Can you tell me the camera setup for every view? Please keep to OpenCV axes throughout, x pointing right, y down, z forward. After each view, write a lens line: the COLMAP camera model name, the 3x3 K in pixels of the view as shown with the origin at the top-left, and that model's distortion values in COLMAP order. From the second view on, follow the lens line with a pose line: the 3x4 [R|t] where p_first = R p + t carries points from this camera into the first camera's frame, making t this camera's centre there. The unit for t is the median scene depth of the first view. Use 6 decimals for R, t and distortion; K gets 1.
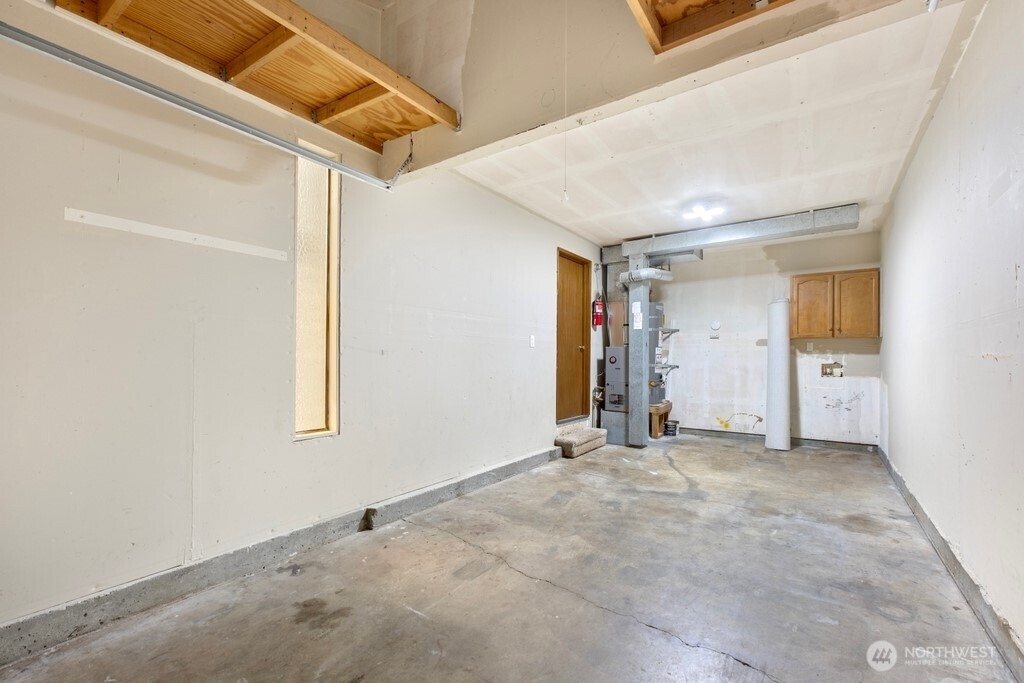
lens RADIAL K [[441.4, 0, 514.0], [0, 441.4, 354.3], [0, 0, 1]] dist [0.002957, 0.000240]
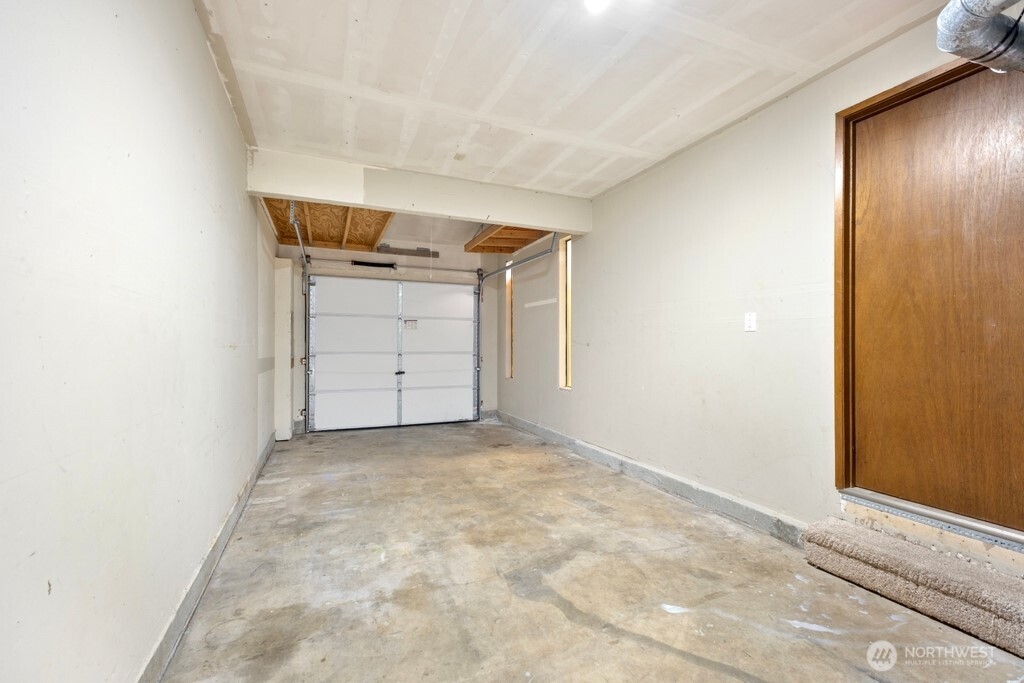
lens RADIAL K [[441.4, 0, 514.0], [0, 441.4, 354.3], [0, 0, 1]] dist [0.002957, 0.000240]
pose [[-0.529495, 0.009505, -0.848260, 1.048655], [0.005914, 0.999954, 0.007513, 0.015363], [0.848292, -0.001038, -0.529527, 1.491818]]
